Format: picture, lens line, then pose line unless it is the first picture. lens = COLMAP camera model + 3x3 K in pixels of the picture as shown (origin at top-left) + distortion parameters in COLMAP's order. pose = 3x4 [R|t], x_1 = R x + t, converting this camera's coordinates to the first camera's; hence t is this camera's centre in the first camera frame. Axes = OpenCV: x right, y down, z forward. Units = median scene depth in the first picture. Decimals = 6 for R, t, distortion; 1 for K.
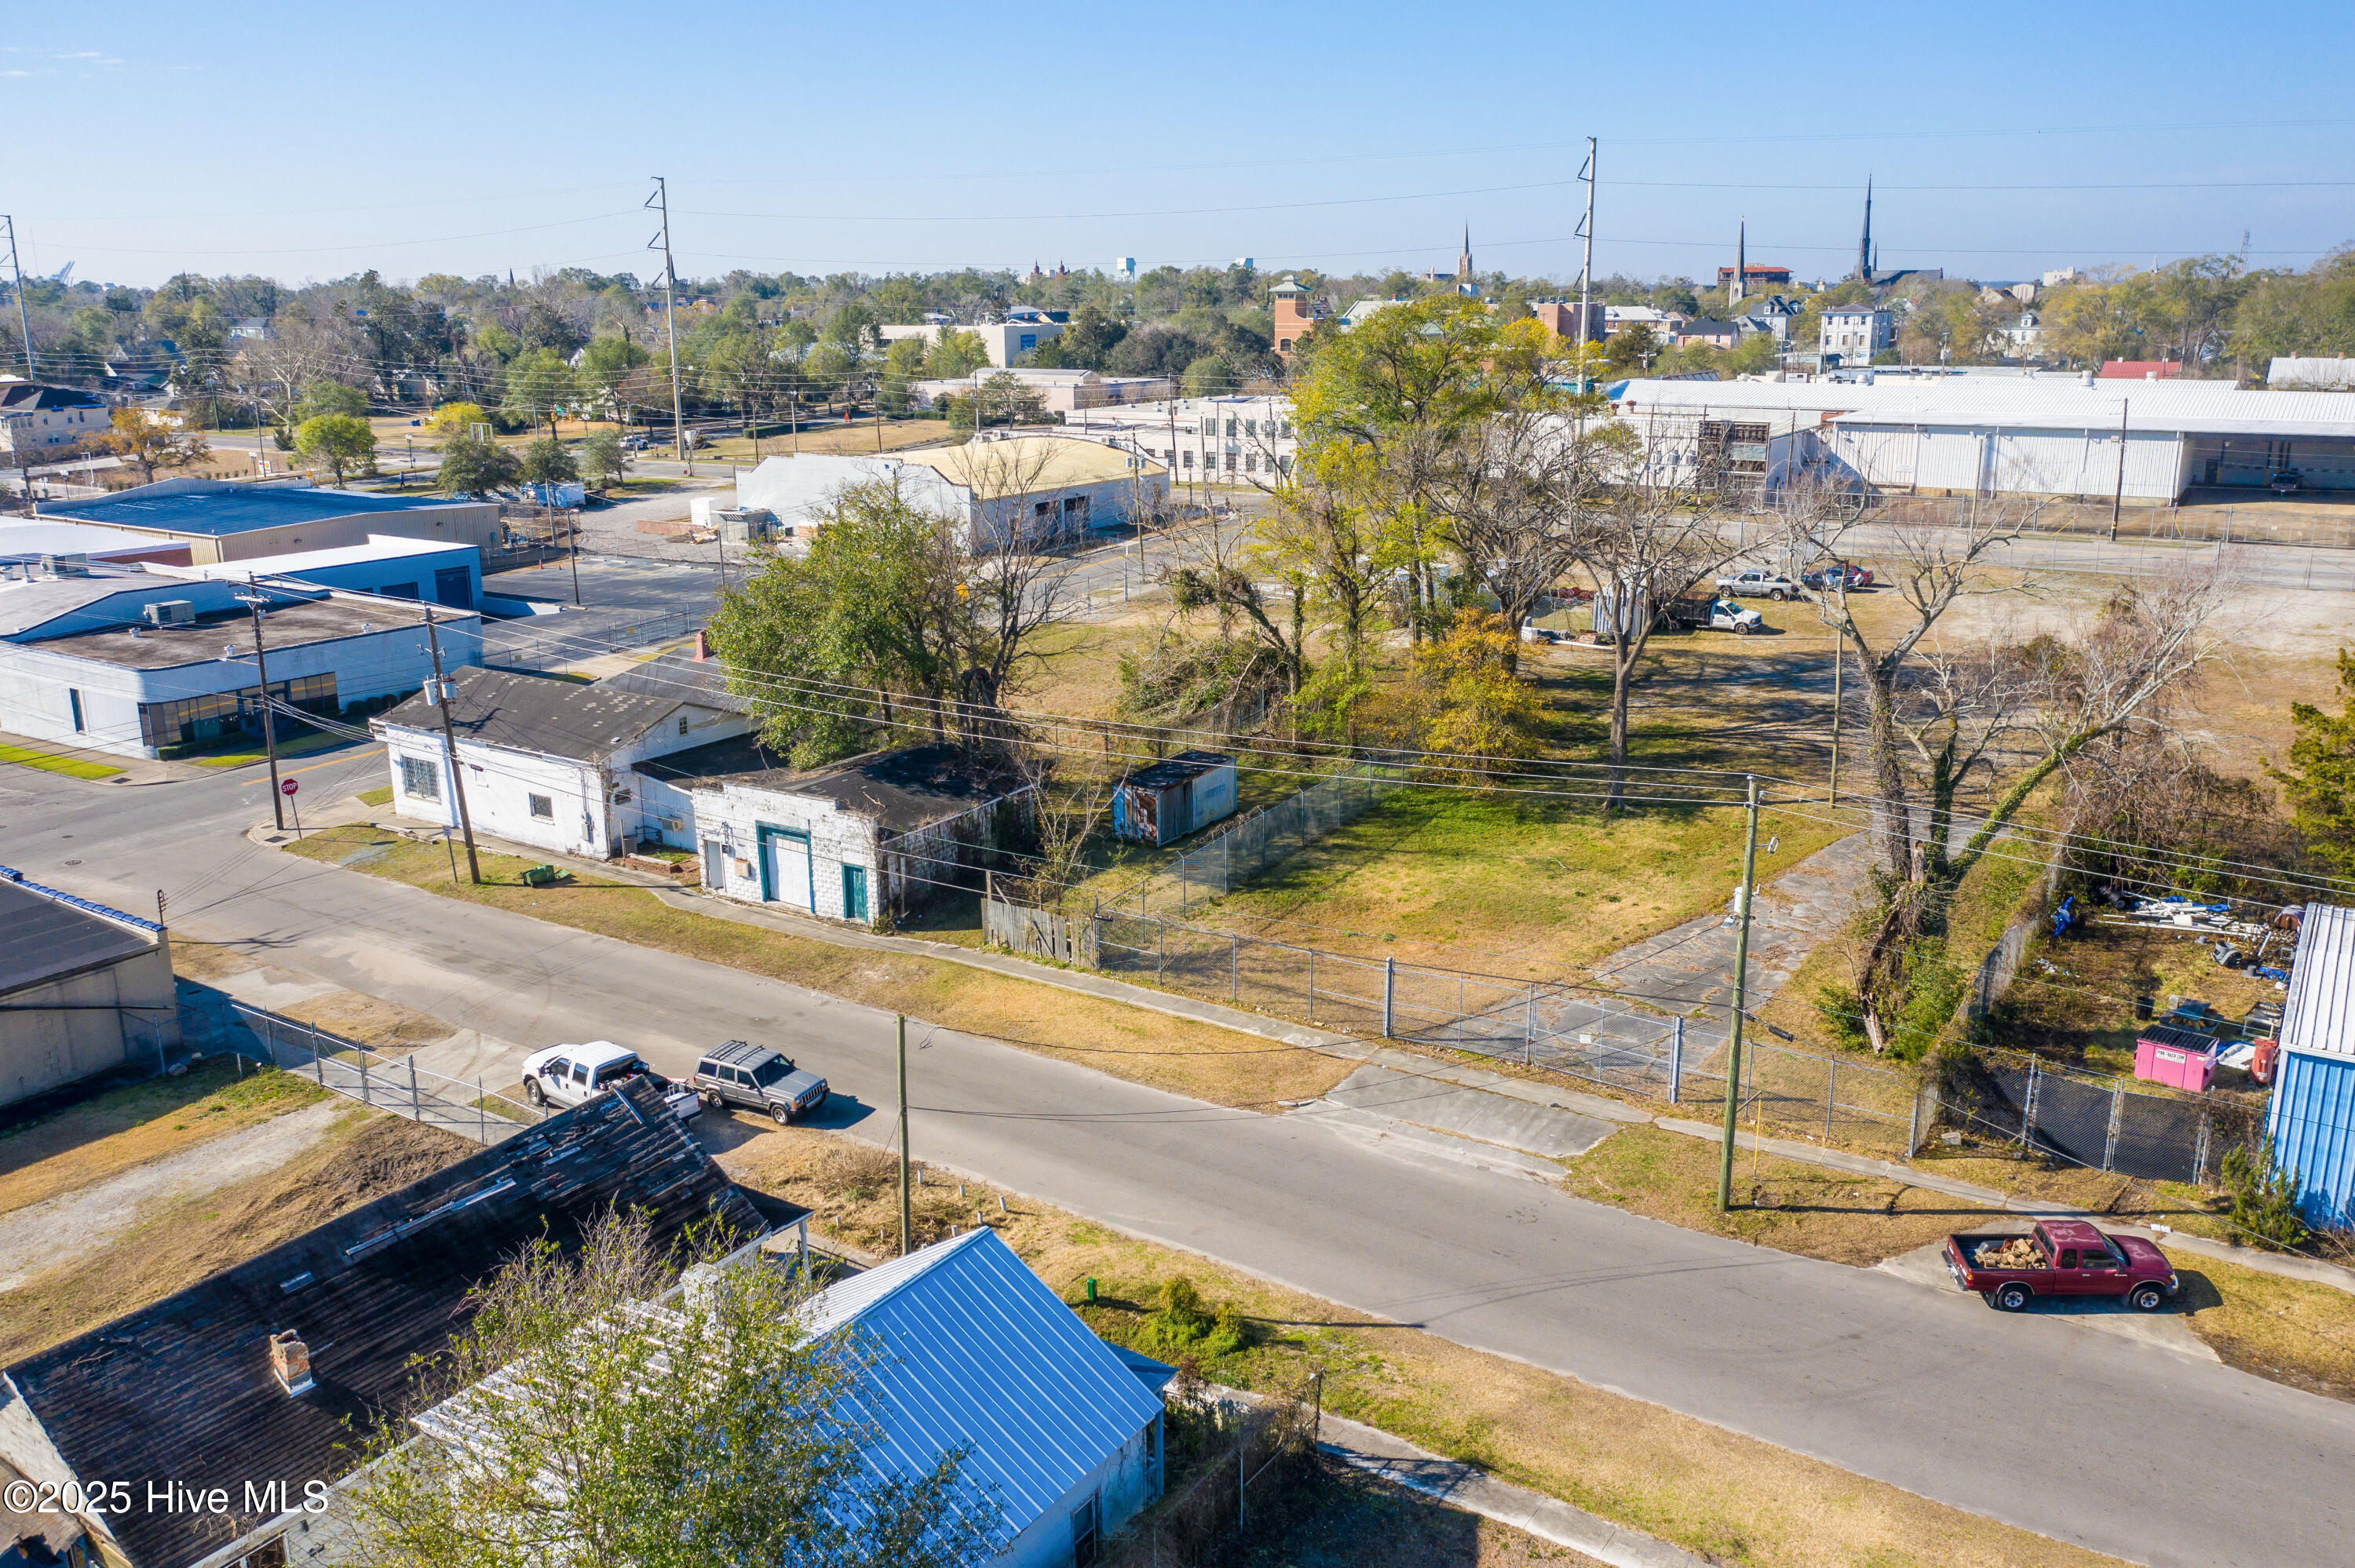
lens RADIAL K [[1857.6, 0, 1177.5], [0, 1857.6, 784.0], [0, 0, 1]] dist [-0.029236, 0.061041]
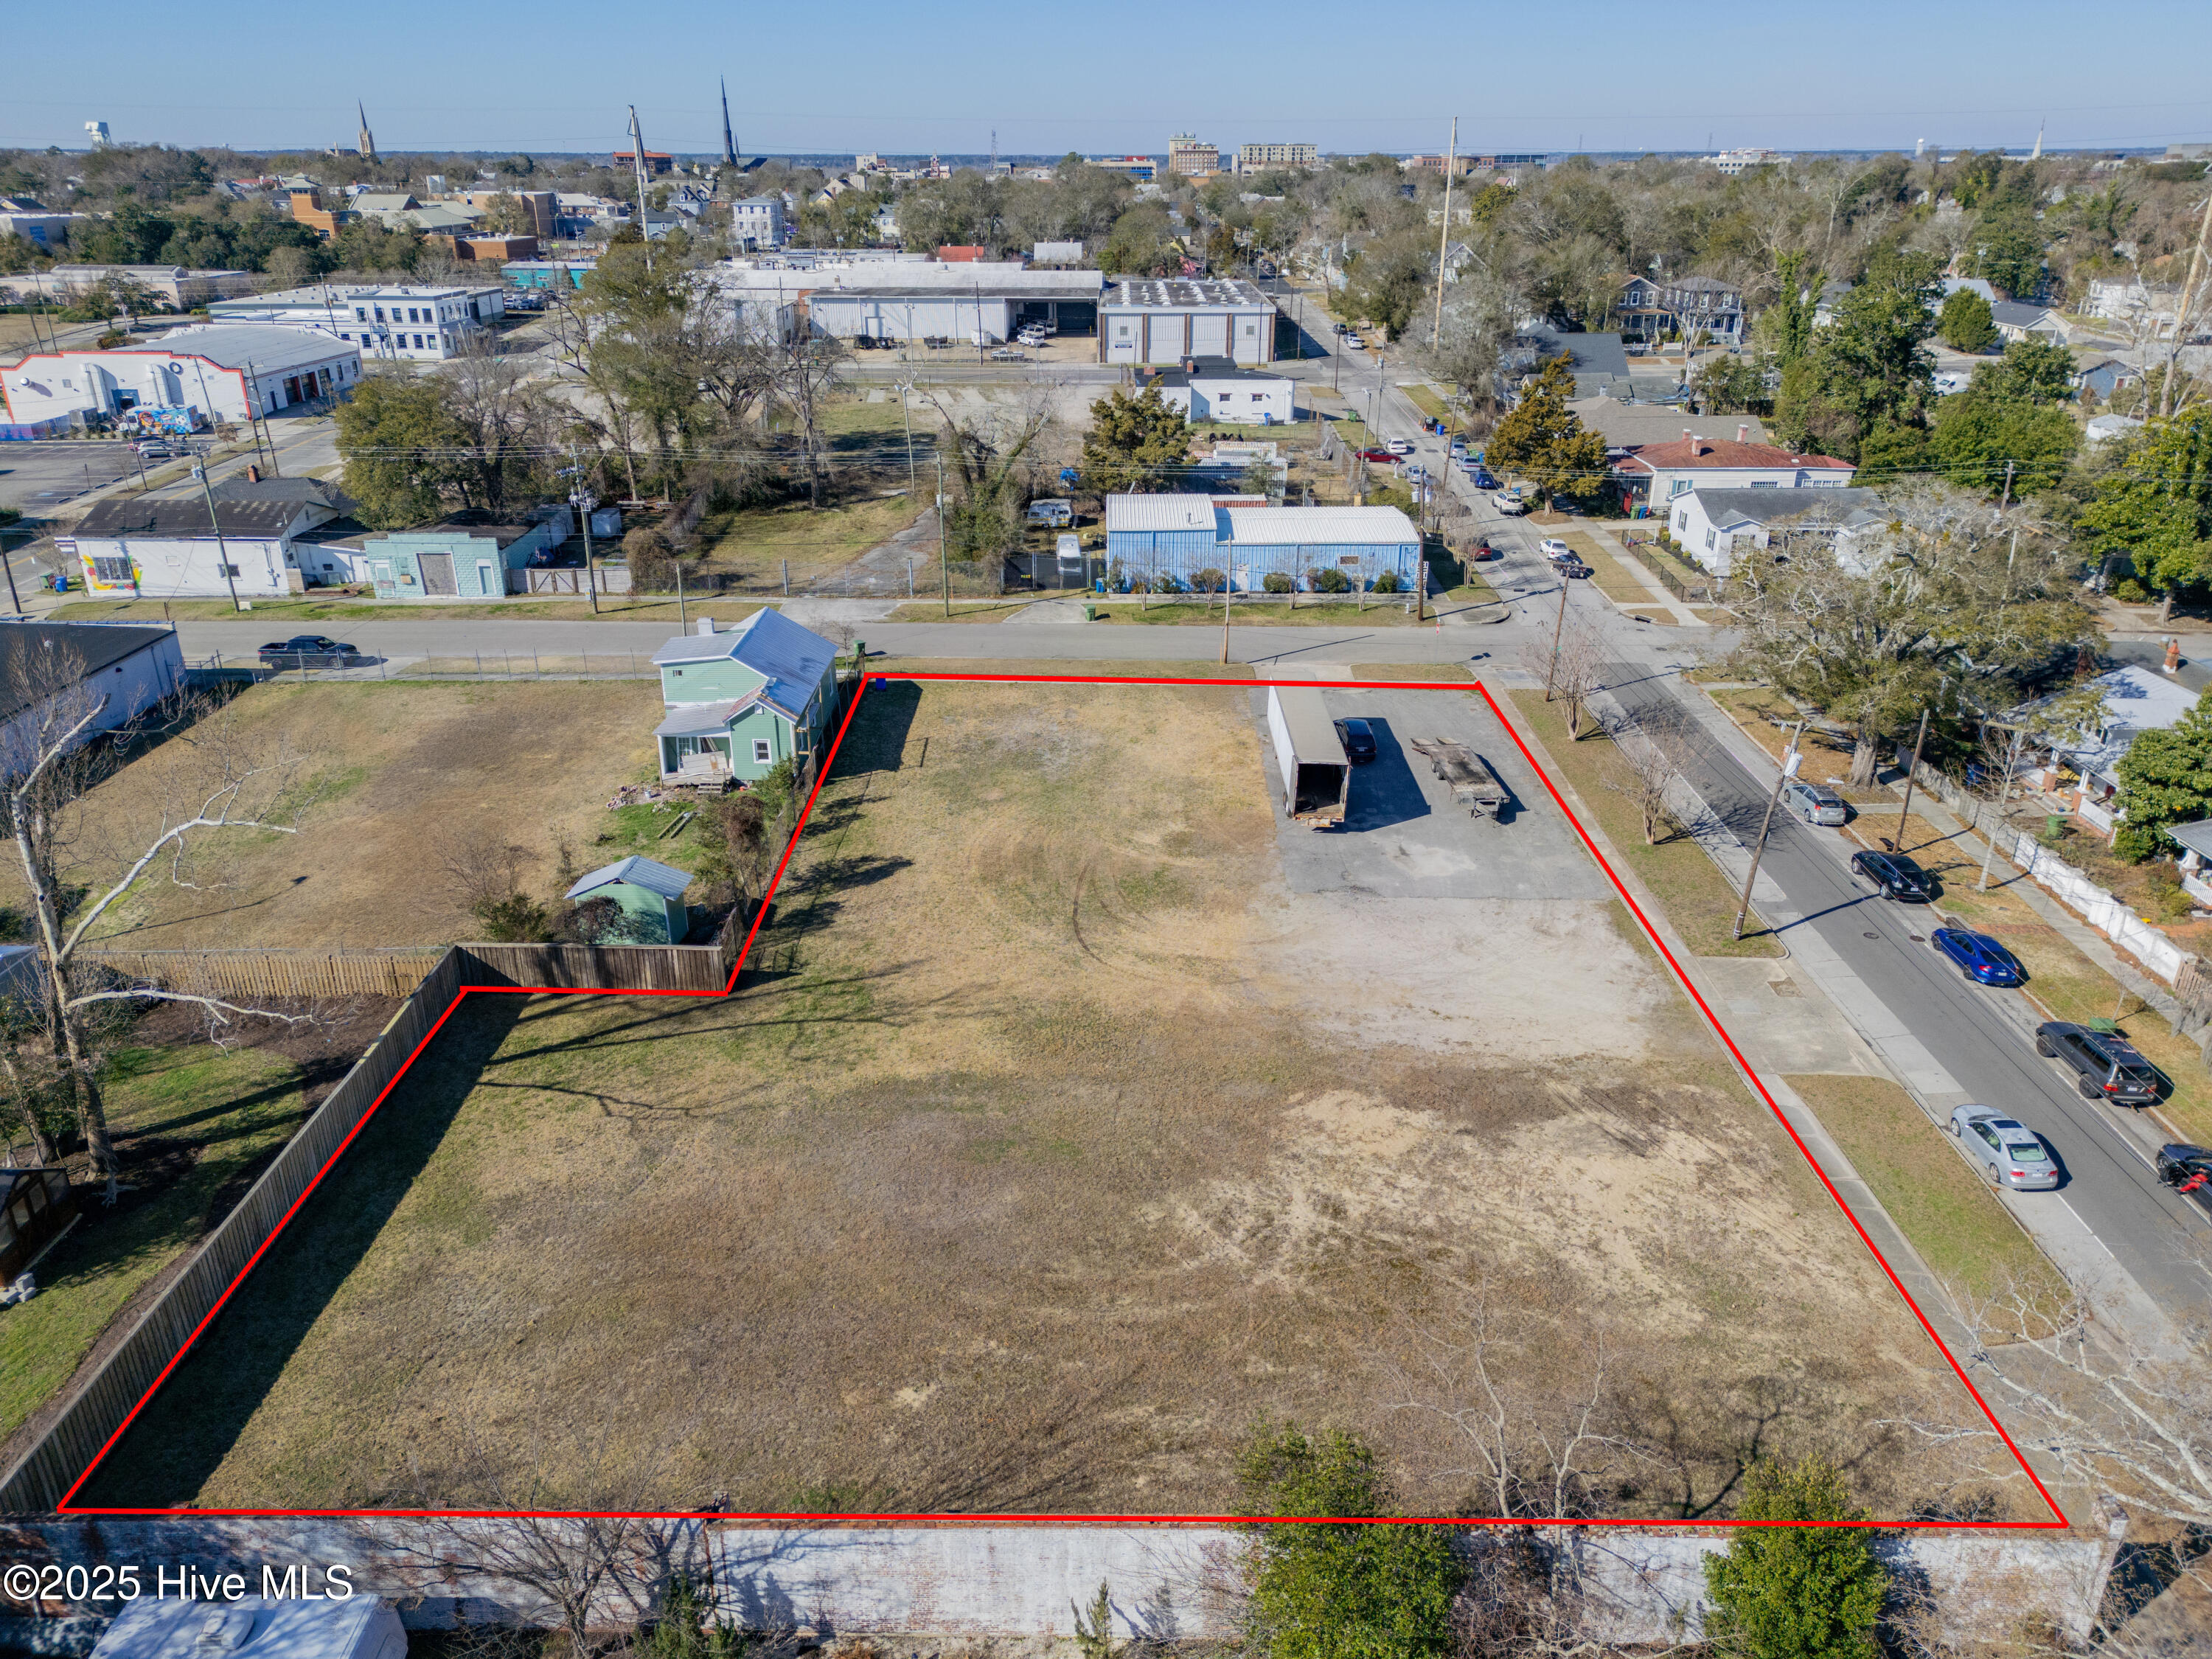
lens RADIAL K [[1551.9, 0, 1106.0], [0, 1551.9, 829.5], [0, 0, 1]] dist [0.066003, -0.053700]
pose [[0.838245, -0.207904, 0.504104, -0.414558], [0.134177, 0.974681, 0.178865, 0.086279], [-0.528528, -0.082293, 0.844918, -0.625008]]
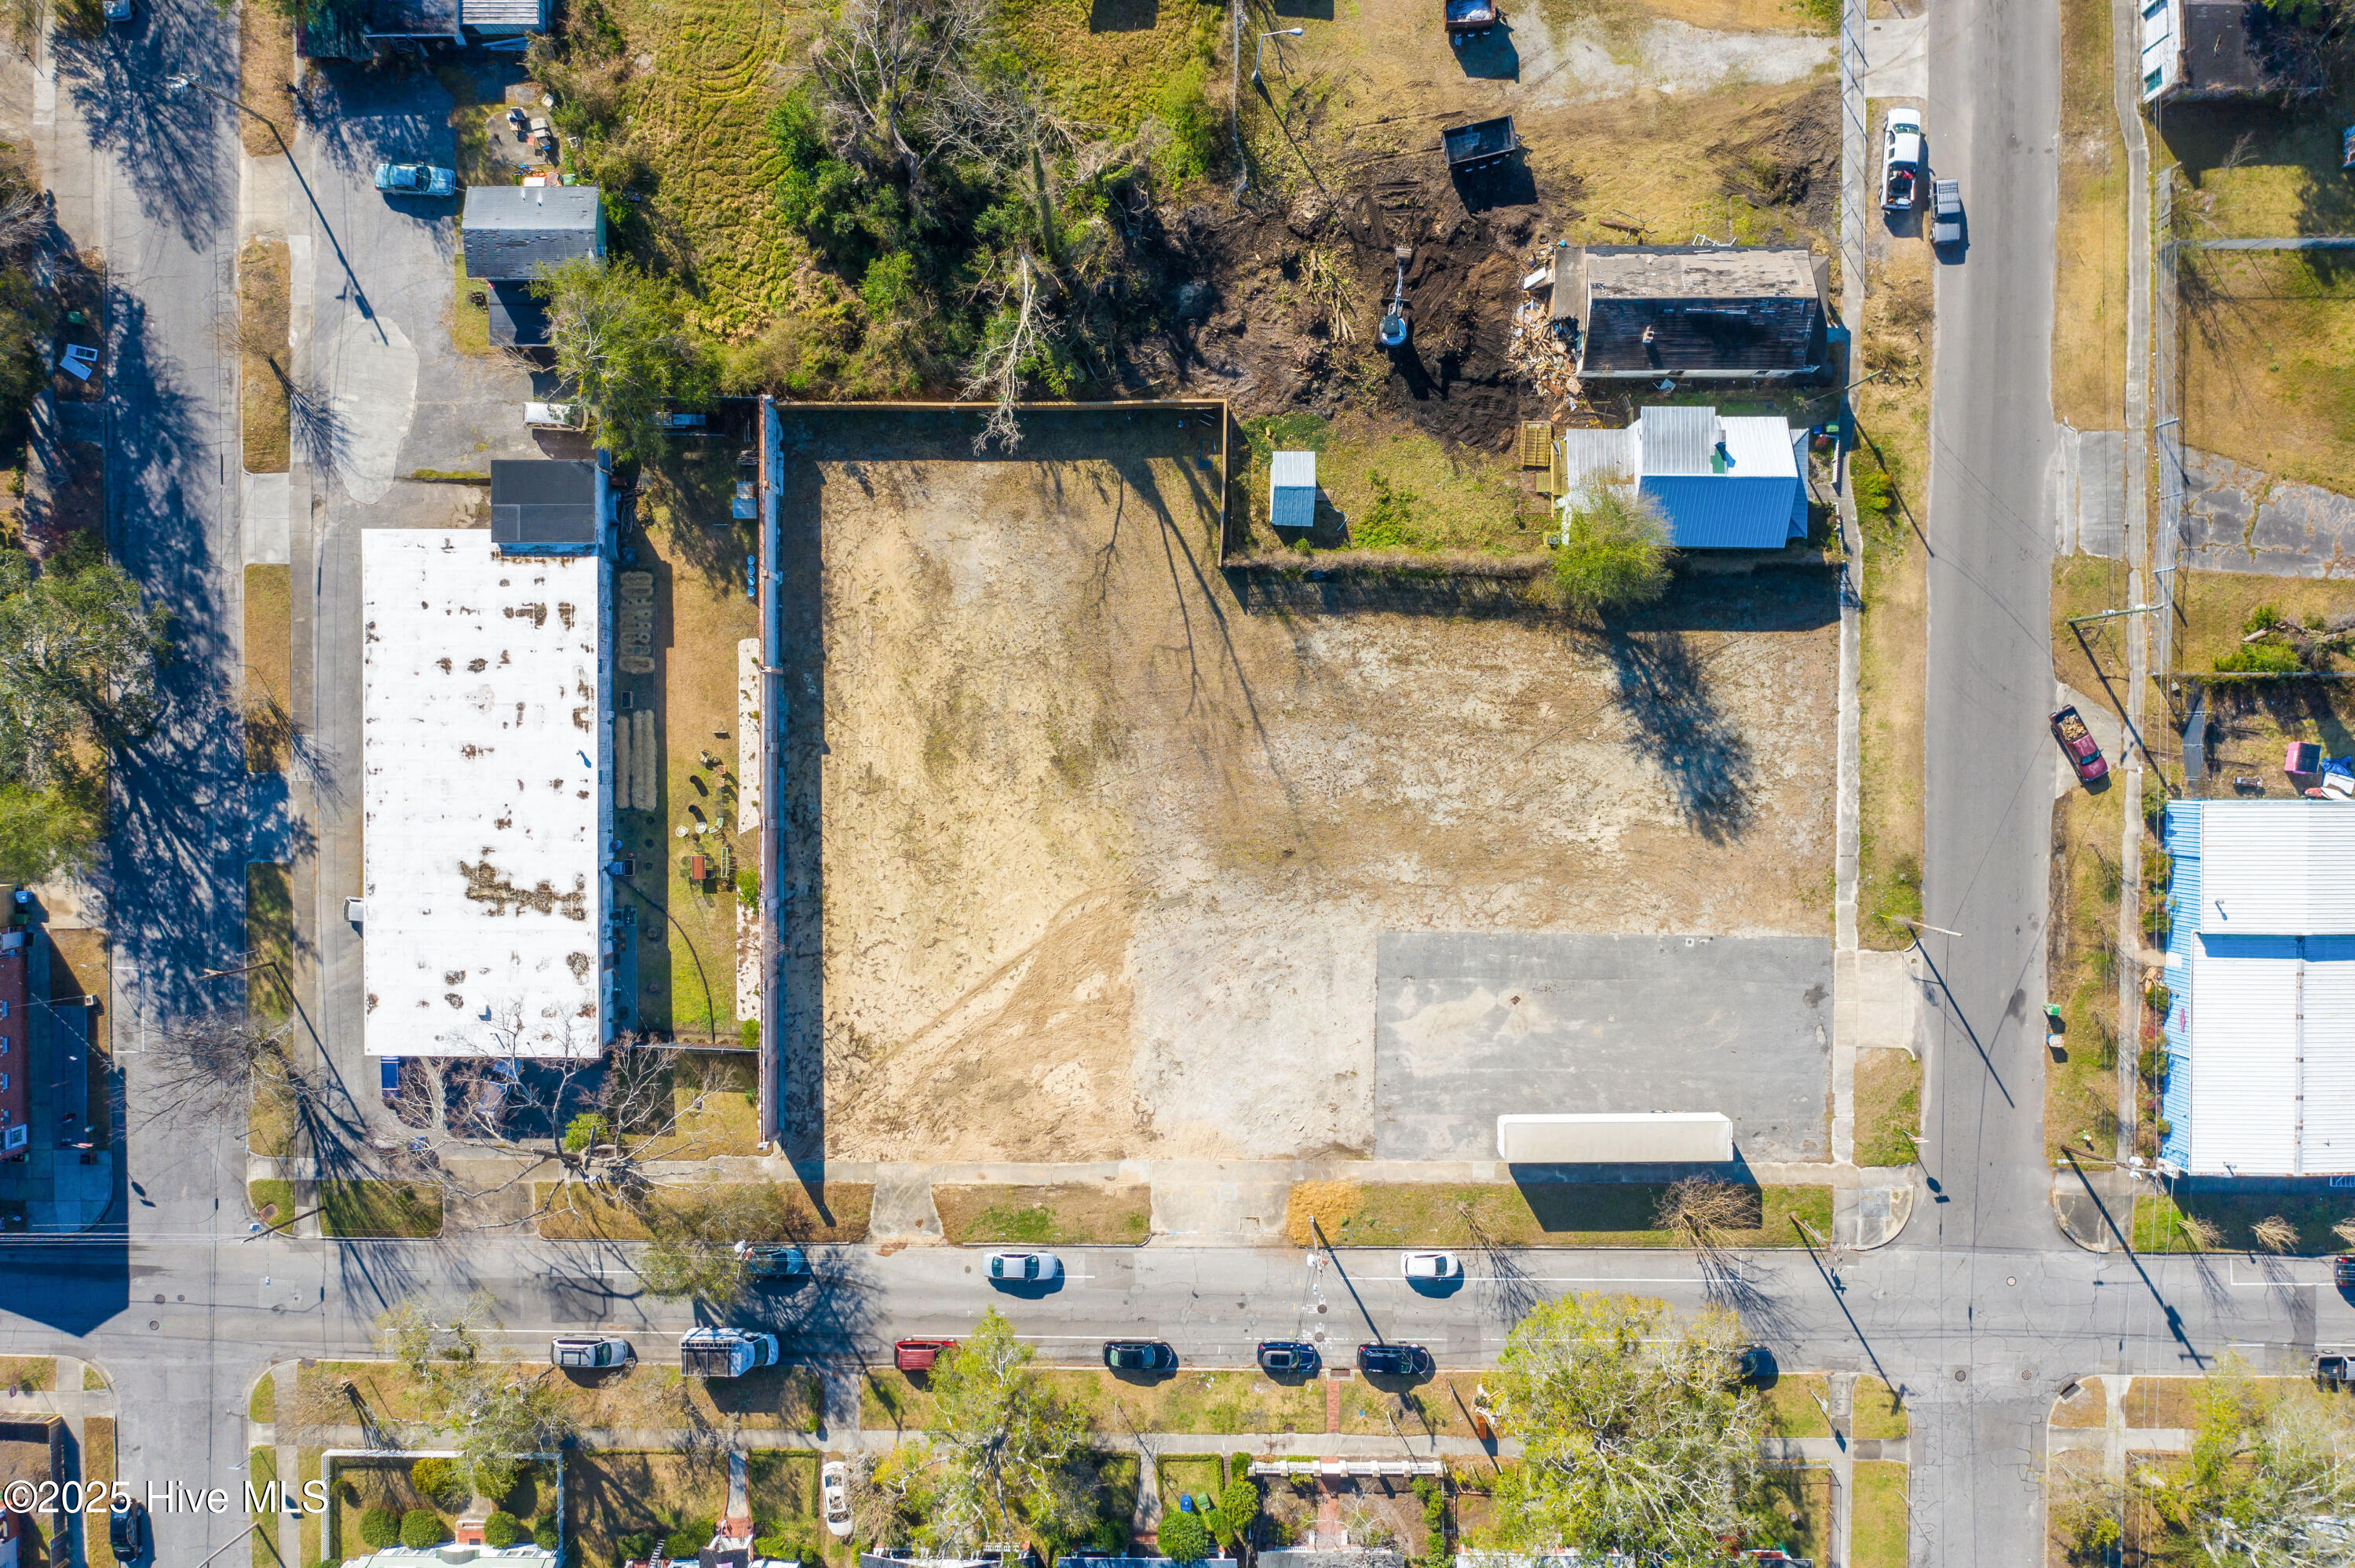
lens RADIAL K [[1846.5, 0, 1182.3], [0, 1846.5, 797.2], [0, 0, 1]] dist [-0.042005, 0.067787]
pose [[0.546839, 0.836595, 0.032793, -0.132883], [-0.222733, 0.107609, 0.968922, -1.036278], [0.807067, -0.537149, 0.245182, -0.384009]]
